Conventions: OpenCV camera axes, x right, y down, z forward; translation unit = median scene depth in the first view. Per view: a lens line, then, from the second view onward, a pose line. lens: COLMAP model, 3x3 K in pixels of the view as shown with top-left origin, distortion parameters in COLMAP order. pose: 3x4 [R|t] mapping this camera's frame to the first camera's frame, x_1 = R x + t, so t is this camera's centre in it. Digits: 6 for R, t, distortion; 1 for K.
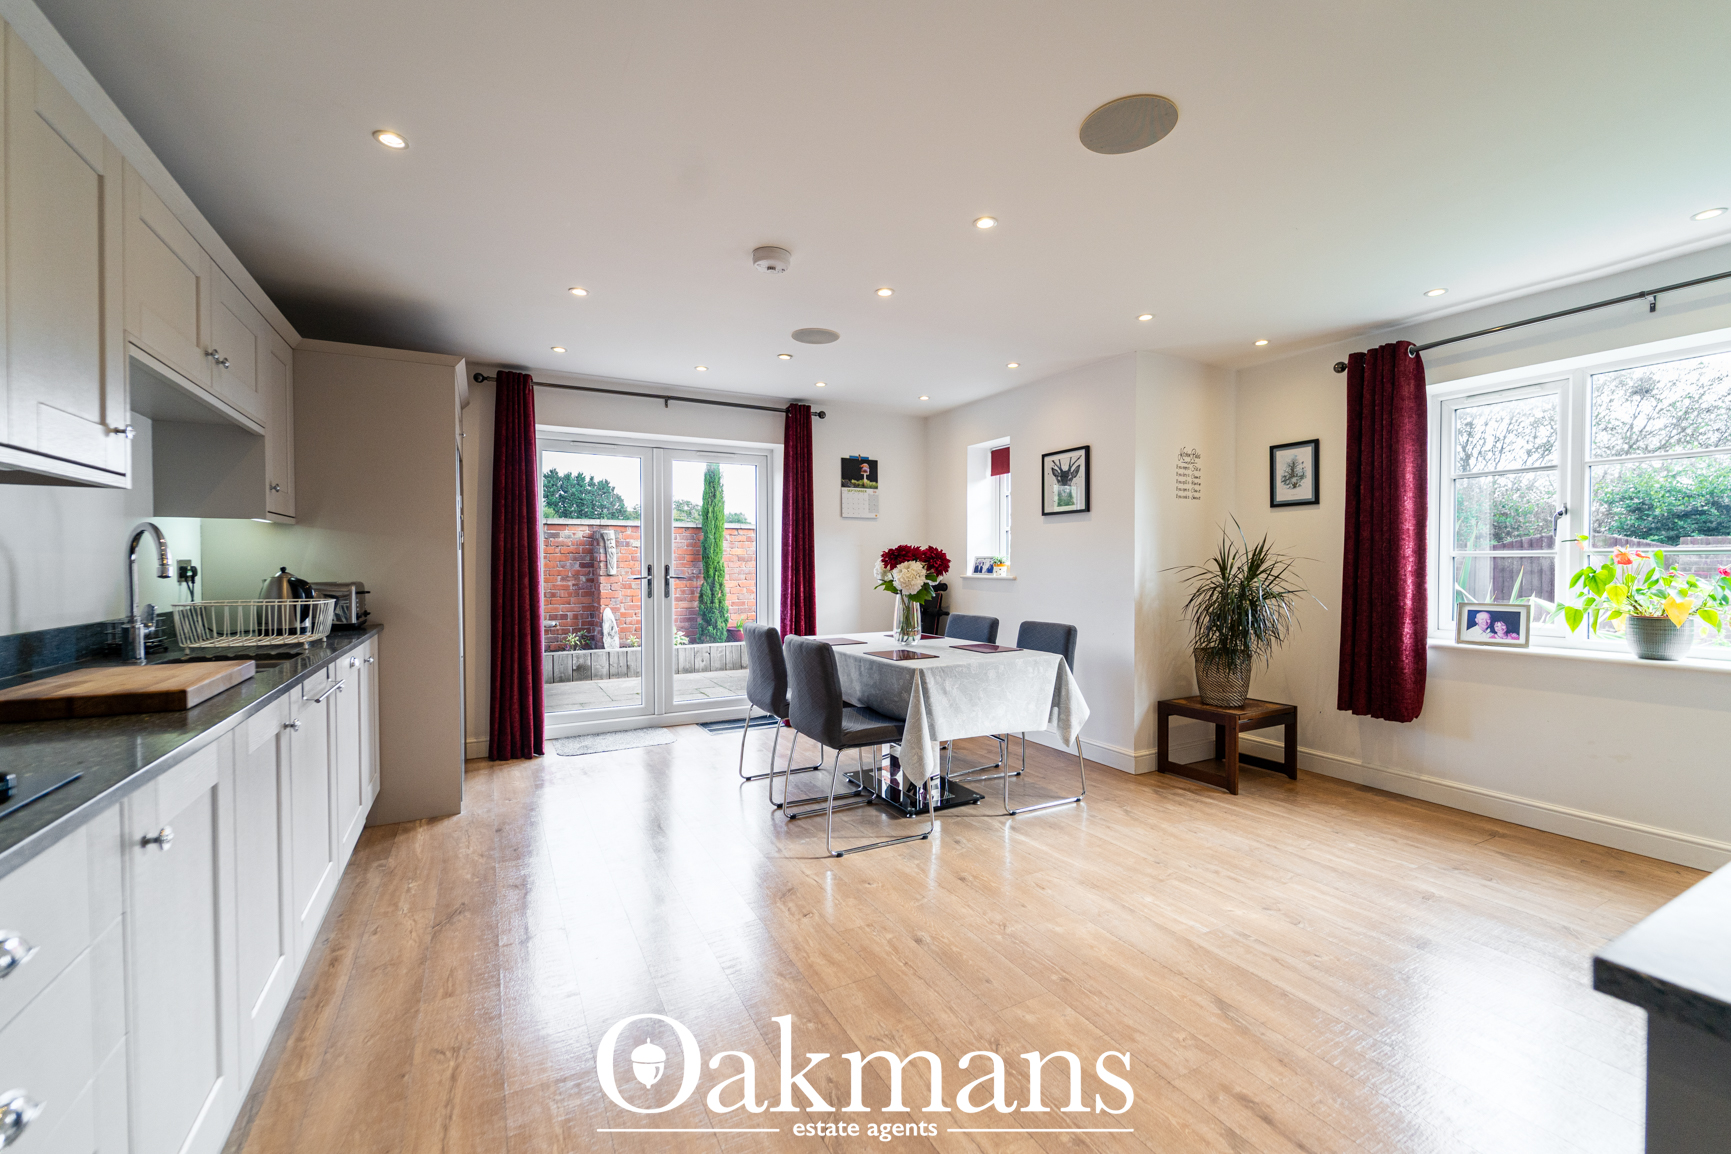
lens RADIAL K [[723.2, 0, 865.5], [0, 723.2, 577.0], [0, 0, 1]] dist [0.000712, 0.000010]
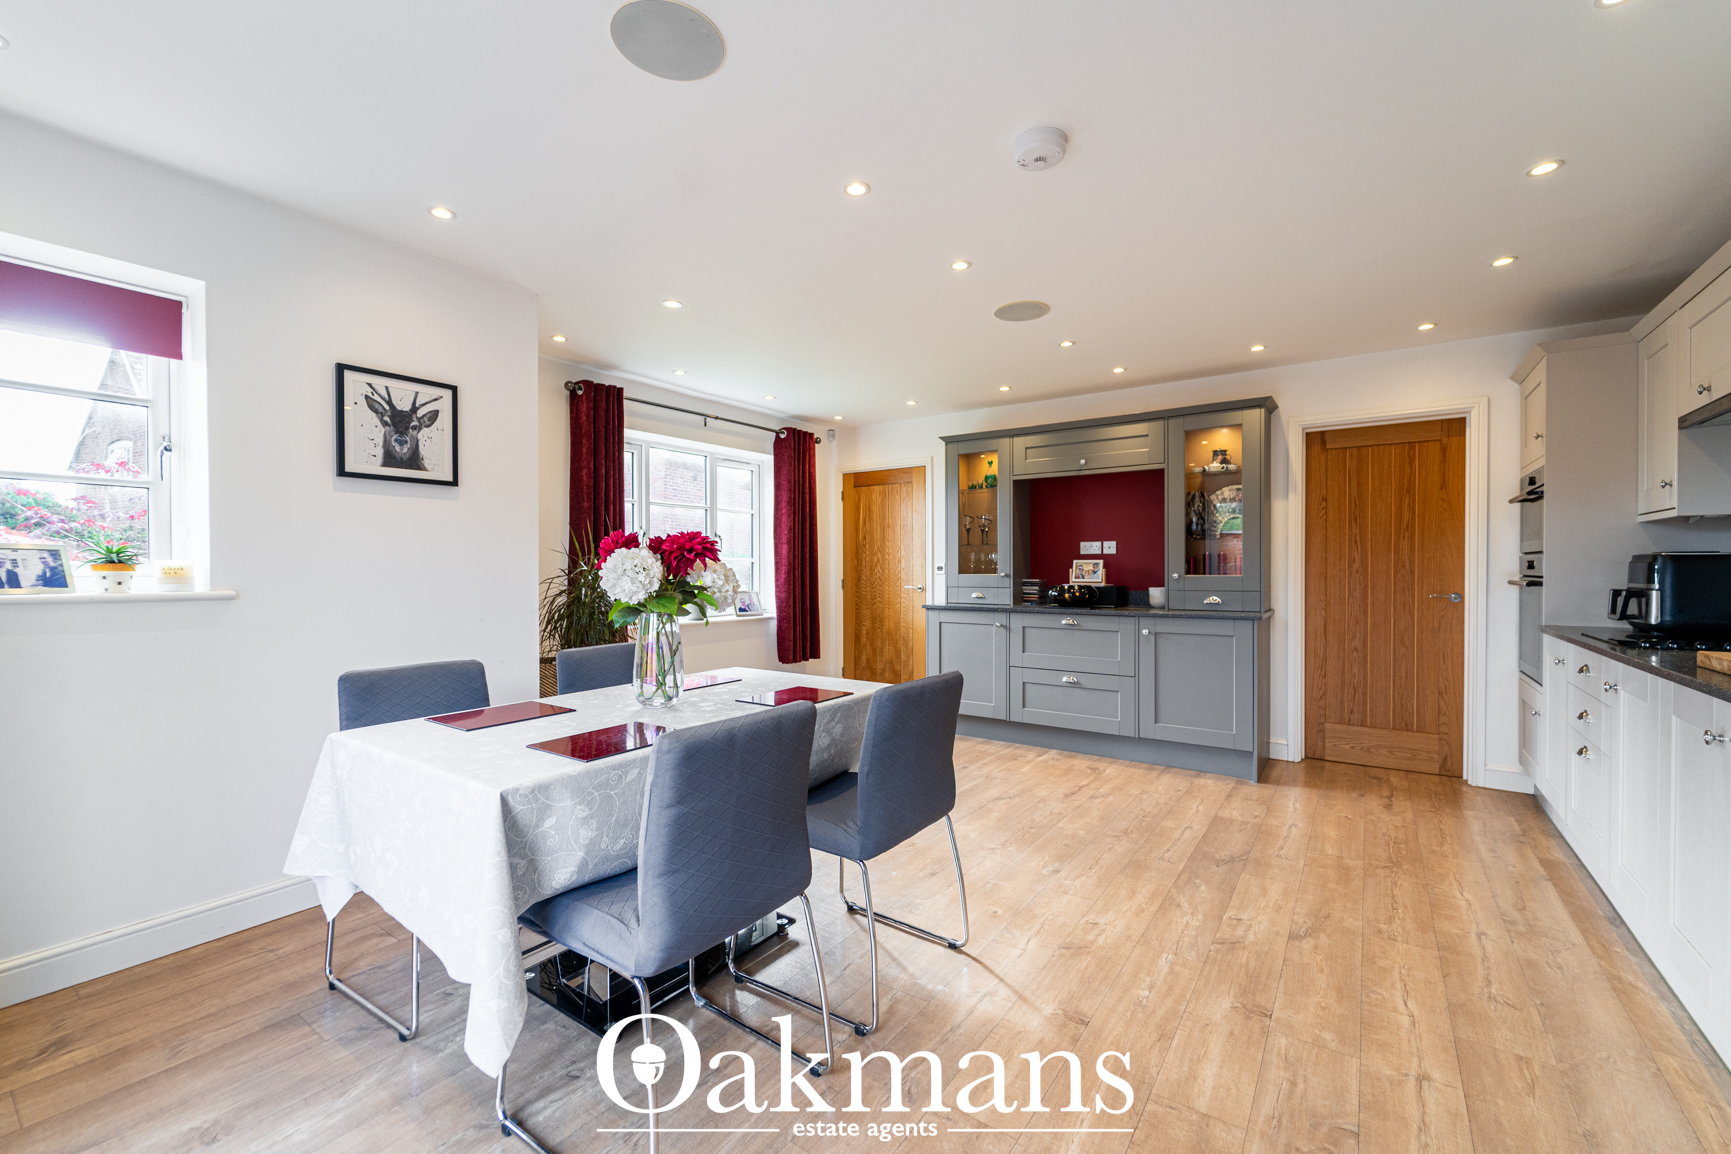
lens RADIAL K [[709.0, 0, 876.8], [0, 709.0, 575.9], [0, 0, 1]] dist [0.000196, -0.000558]
pose [[-0.464651, -0.009093, 0.885447, -0.594463], [0.016208, 0.999692, 0.018772, -0.018308], [-0.885345, 0.023074, -0.464361, 1.275534]]
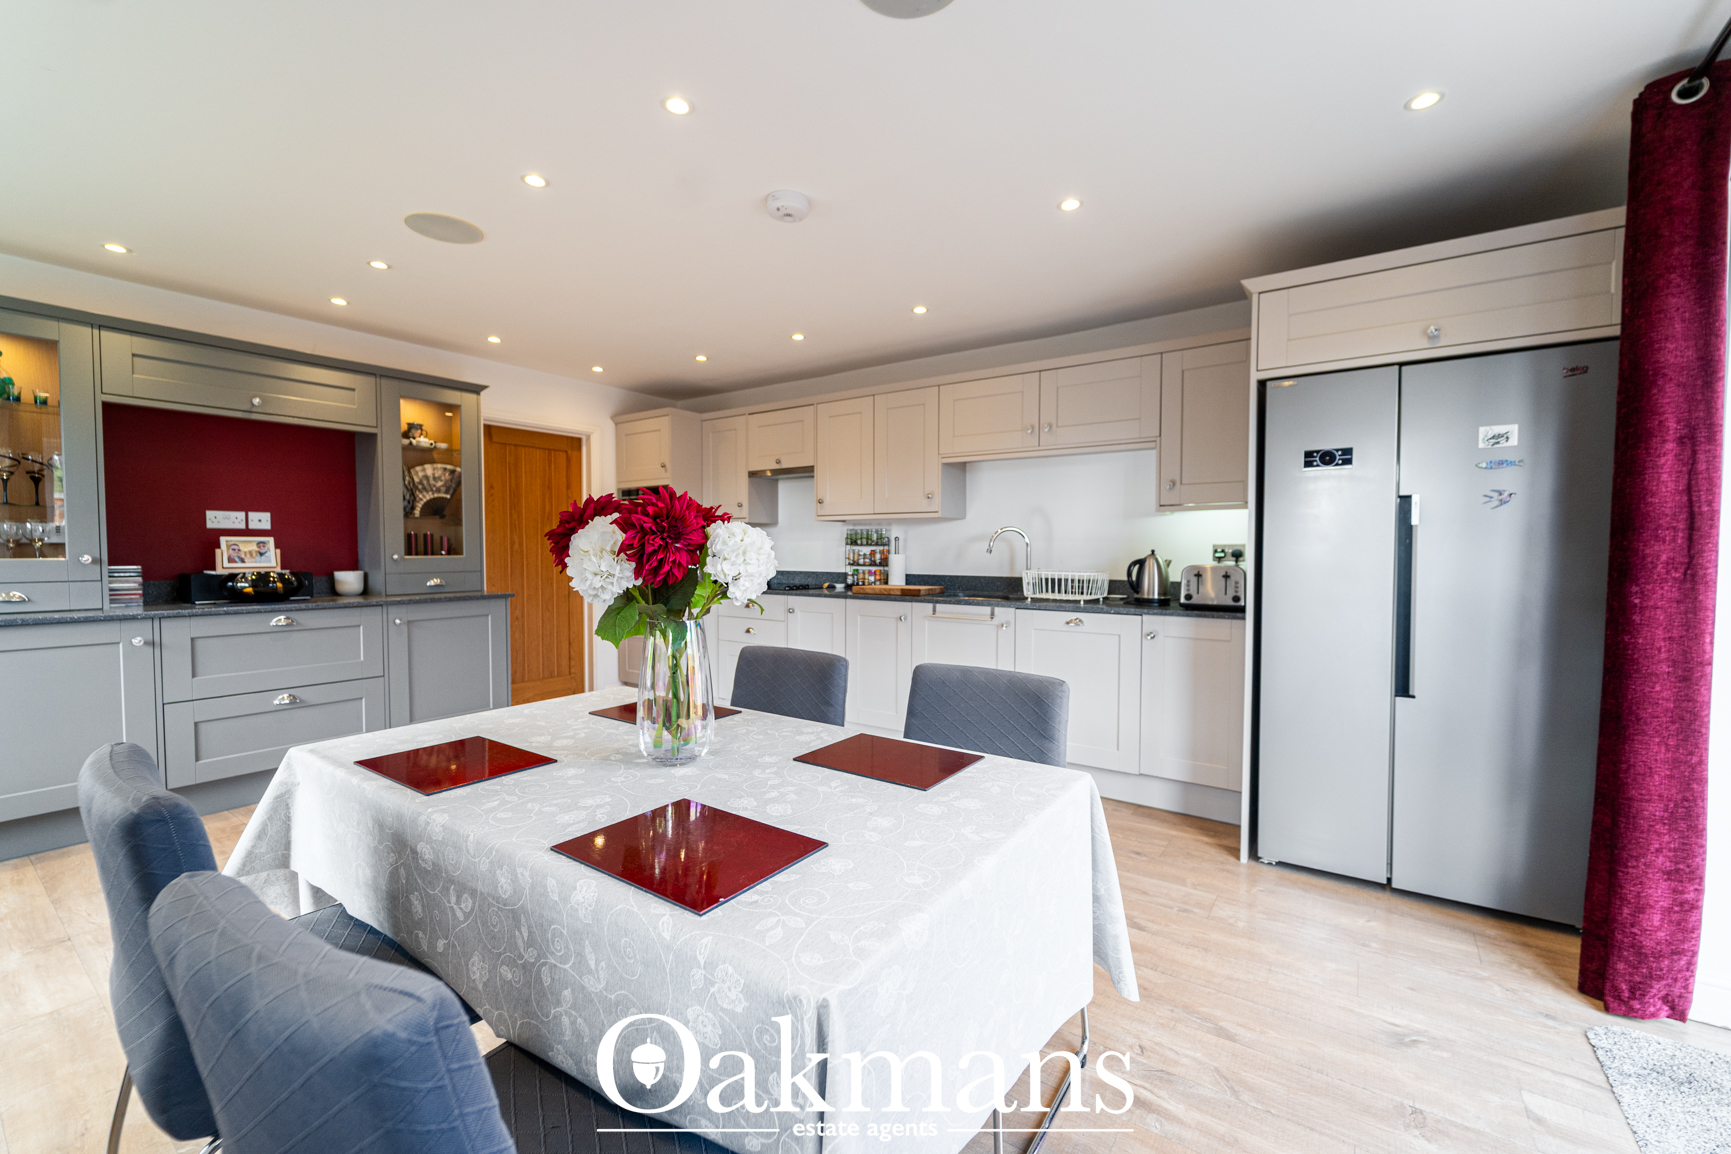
lens RADIAL K [[694.4, 0, 876.0], [0, 694.4, 575.0], [0, 0, 1]] dist [-0.000919, -0.000281]
pose [[-0.886968, 0.014457, -0.461604, 0.152732], [-0.010836, 0.998583, 0.052097, -0.024131], [0.461703, 0.051211, -0.885555, 1.569772]]
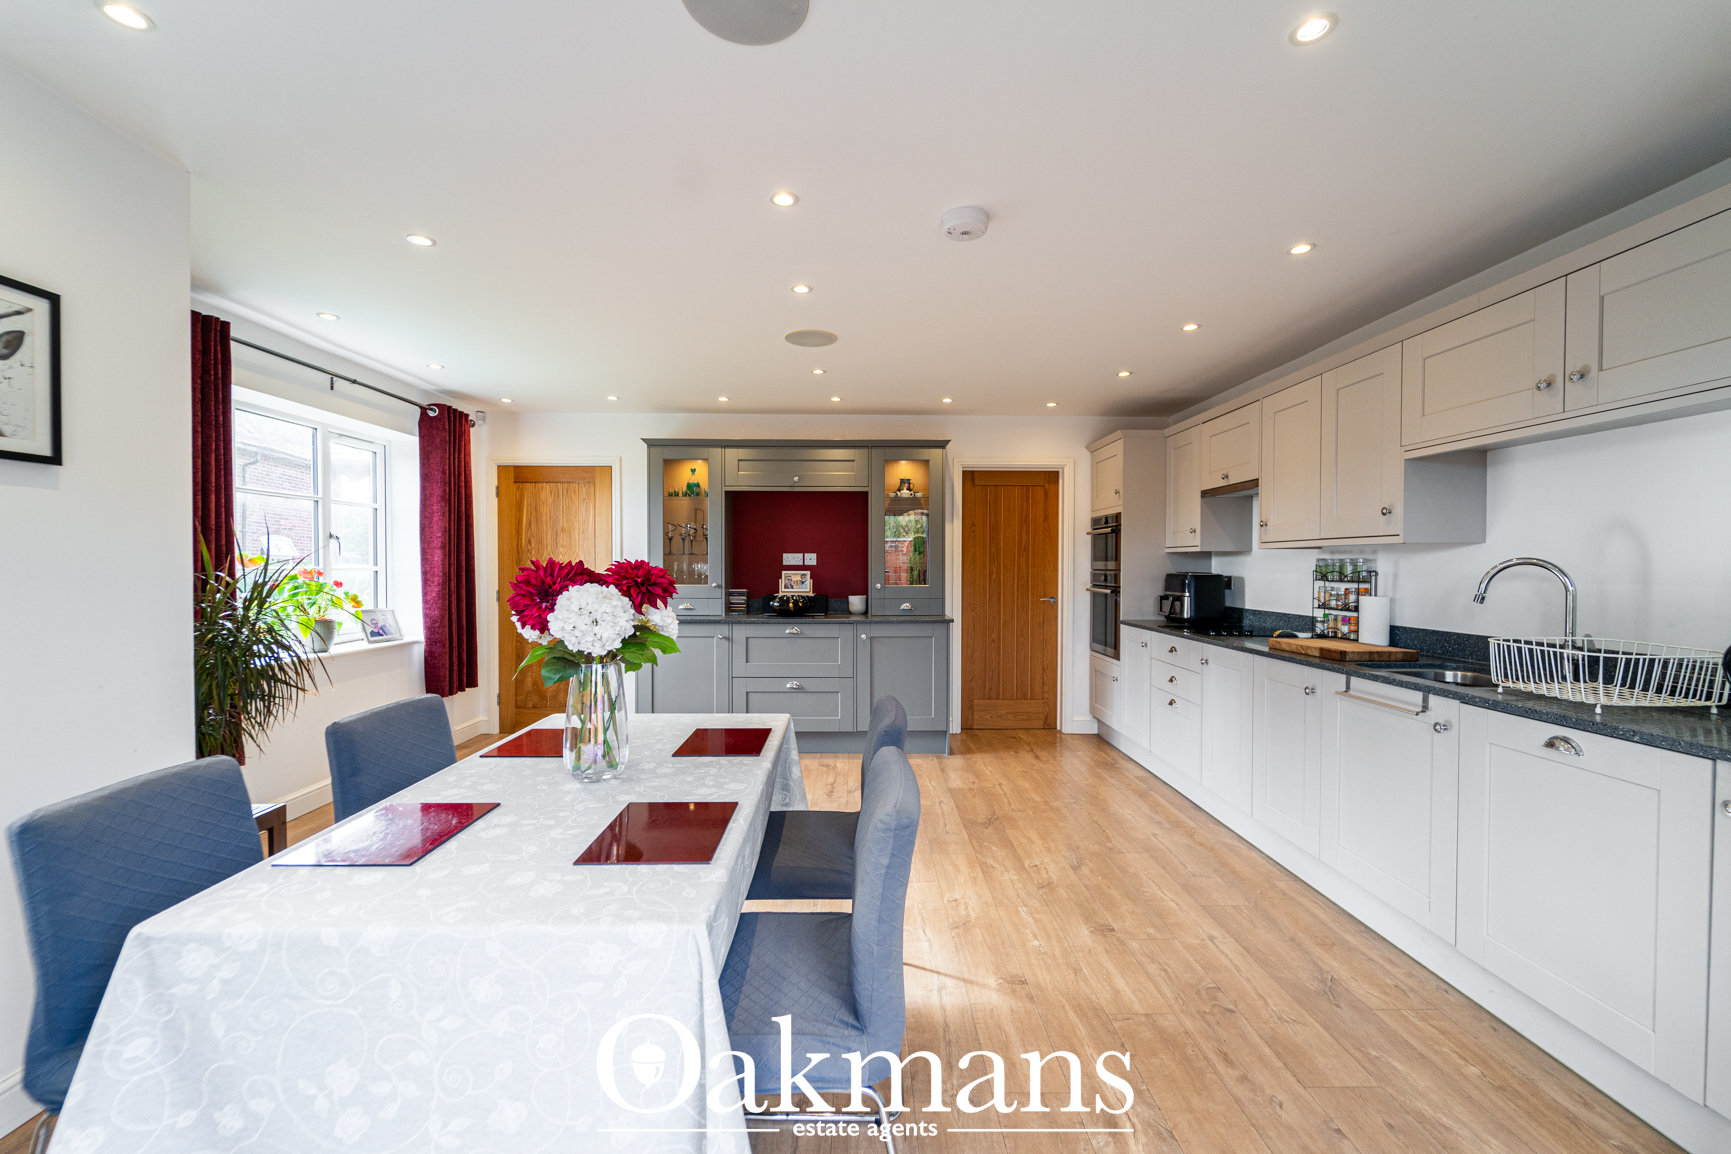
lens RADIAL K [[700.8, 0, 874.0], [0, 700.8, 576.7], [0, 0, 1]] dist [-0.000103, -0.000339]
pose [[-0.895809, -0.010687, 0.444311, -0.338008], [0.004083, 0.999471, 0.032272, -0.053593], [-0.444420, 0.030723, -0.895291, 1.518084]]
